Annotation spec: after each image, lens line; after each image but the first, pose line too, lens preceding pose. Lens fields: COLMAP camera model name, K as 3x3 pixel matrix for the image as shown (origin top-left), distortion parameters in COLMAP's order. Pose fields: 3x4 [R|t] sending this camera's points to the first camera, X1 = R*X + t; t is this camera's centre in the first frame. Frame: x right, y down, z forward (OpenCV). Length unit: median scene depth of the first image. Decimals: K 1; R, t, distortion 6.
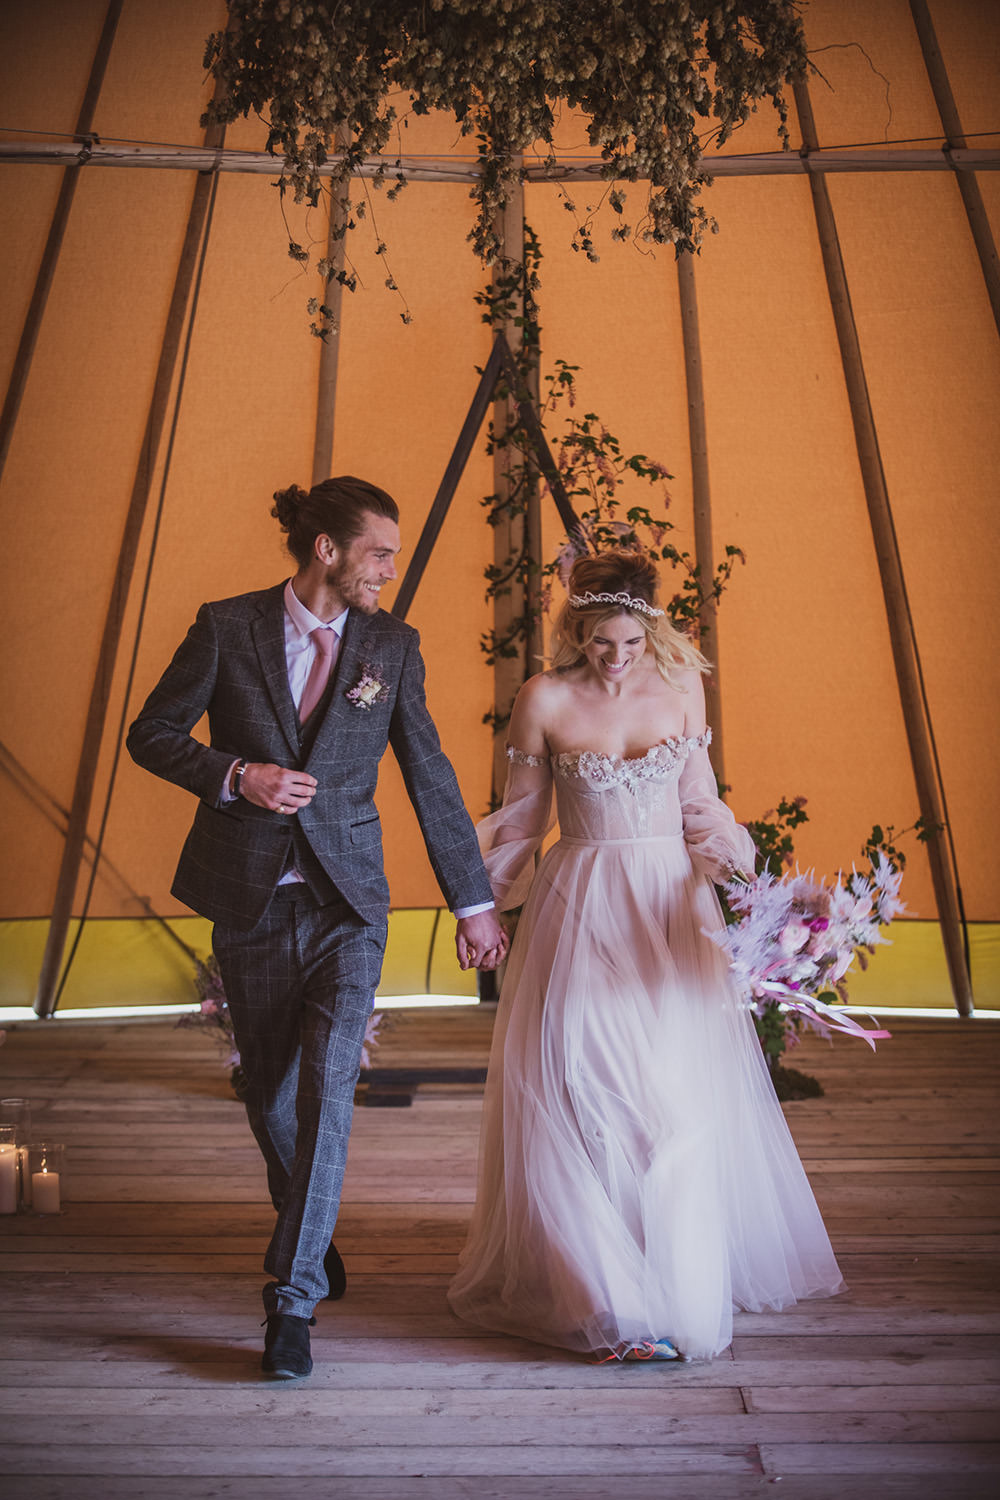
lens RADIAL K [[3208.5, 0, 498.8], [0, 3208.5, 748.5], [0, 0, 1]] dist [-0.413490, 0.000000]
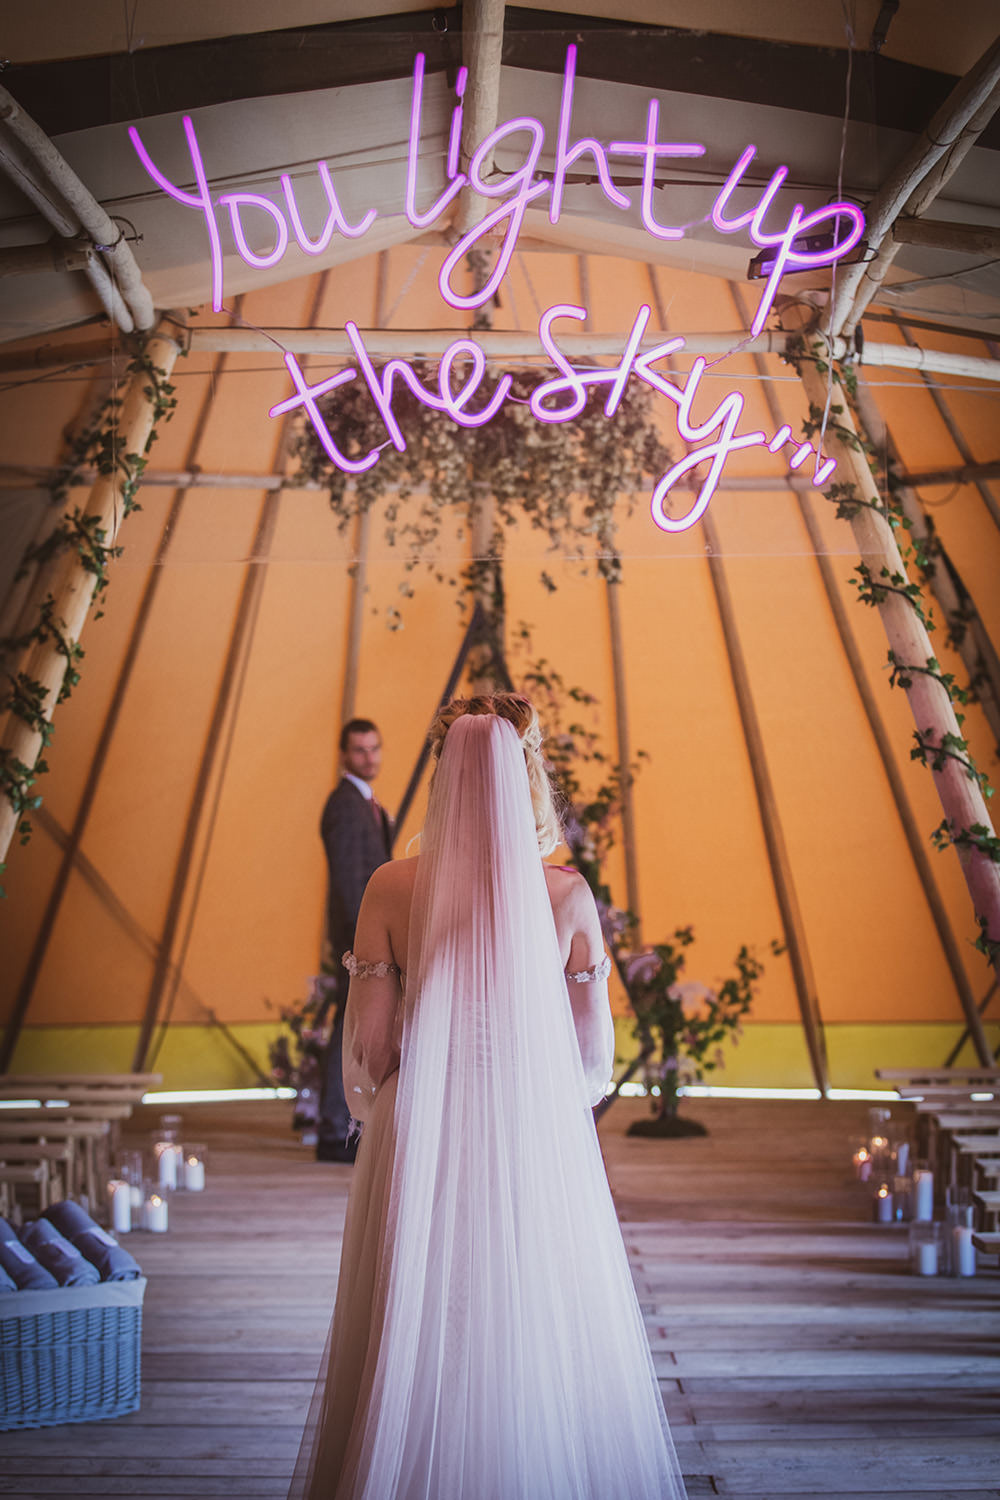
lens RADIAL K [[3009.8, 0, 499.8], [0, 3009.8, 748.9], [0, 0, 1]] dist [0.071073, 0.000000]
pose [[0.999841, -0.004201, 0.017314, -0.013006], [0.005136, 0.998512, -0.054290, 0.008098], [-0.017060, 0.054371, 0.998375, -0.323991]]
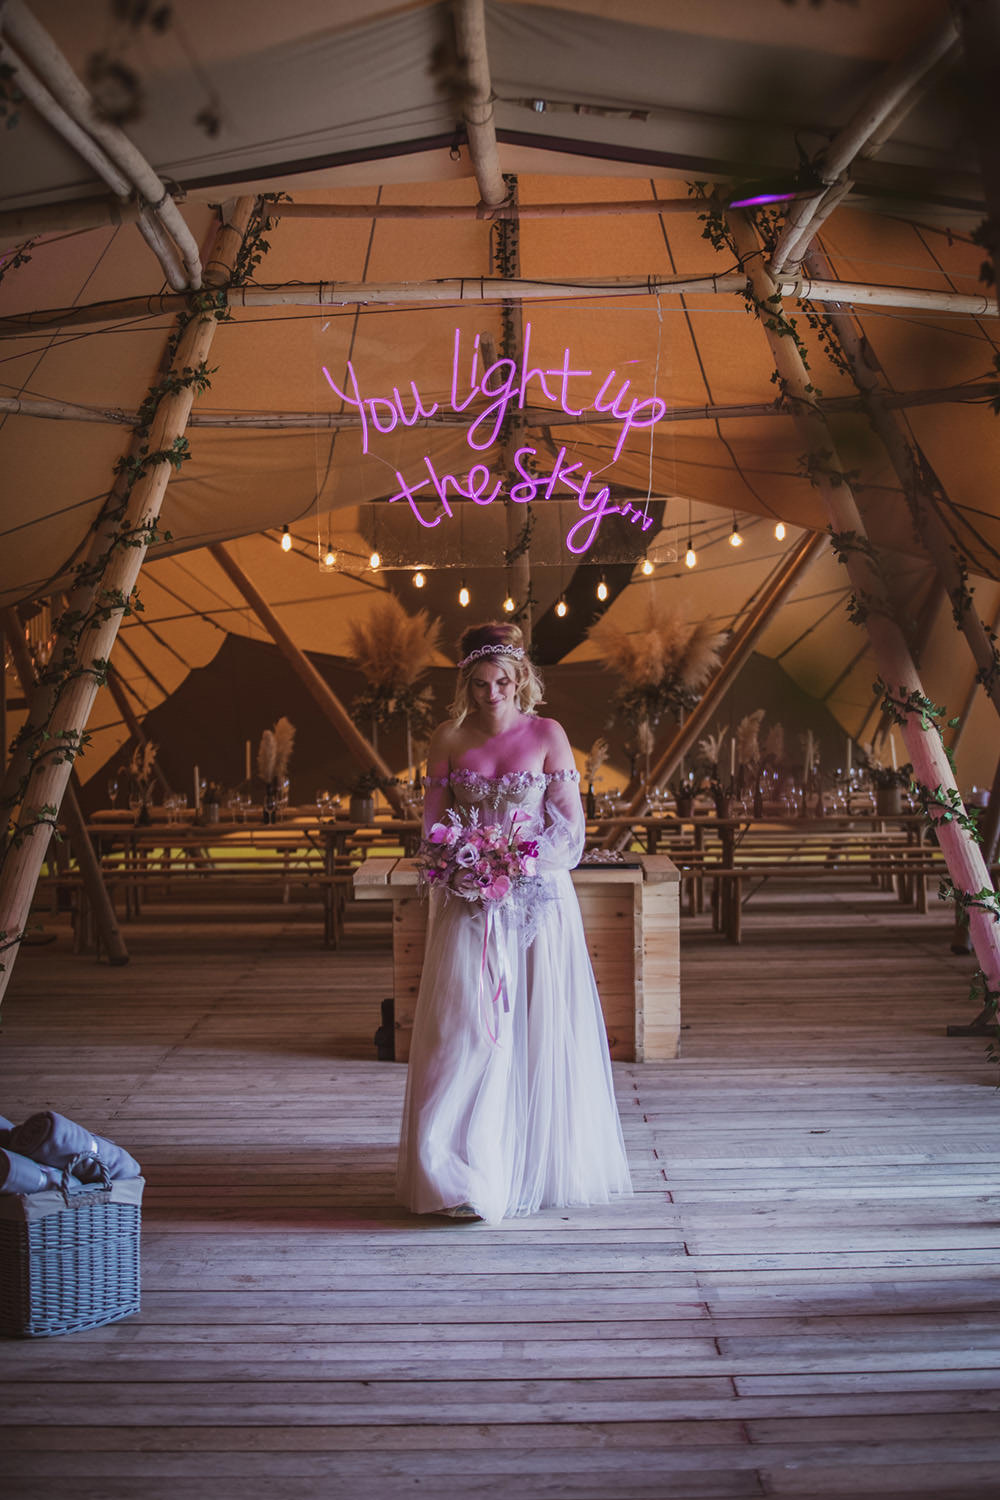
lens RADIAL K [[3009.8, 0, 500.1], [0, 3009.8, 749.4], [0, 0, 1]] dist [0.071073, 0.000000]
pose [[0.999792, -0.012510, 0.016084, -0.035116], [0.012771, 0.999786, -0.016248, 0.075245], [-0.015877, 0.016451, 0.999739, -1.912863]]
